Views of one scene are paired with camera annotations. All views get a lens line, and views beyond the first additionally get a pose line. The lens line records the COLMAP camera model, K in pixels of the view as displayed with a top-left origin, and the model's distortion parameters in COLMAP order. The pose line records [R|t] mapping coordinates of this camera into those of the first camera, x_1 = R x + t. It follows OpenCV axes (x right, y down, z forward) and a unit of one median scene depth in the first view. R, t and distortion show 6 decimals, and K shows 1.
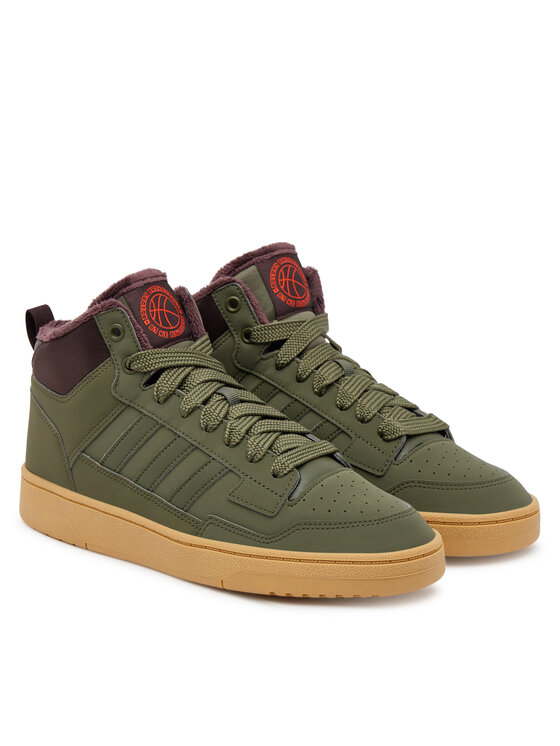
lens RADIAL K [[1967.0, 0, 280.5], [0, 1967.0, 373.4], [0, 0, 1]] dist [0.068311, 0.000000]
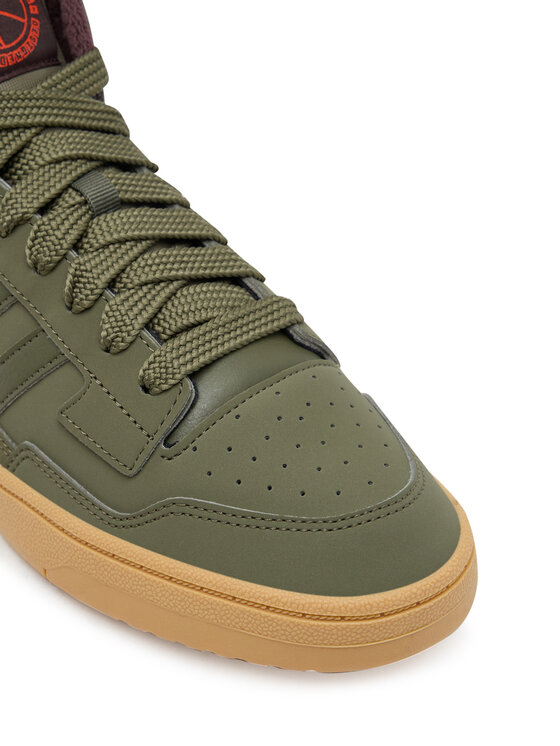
lens RADIAL K [[1333.5, 0, 278.9], [0, 1333.5, 371.6], [0, 0, 1]] dist [-0.050487, 0.000000]
pose [[0.982574, 0.105052, -0.153340, 0.080260], [-0.046265, 0.937228, 0.345635, -0.068936], [0.180025, -0.332517, 0.925756, 0.686620]]
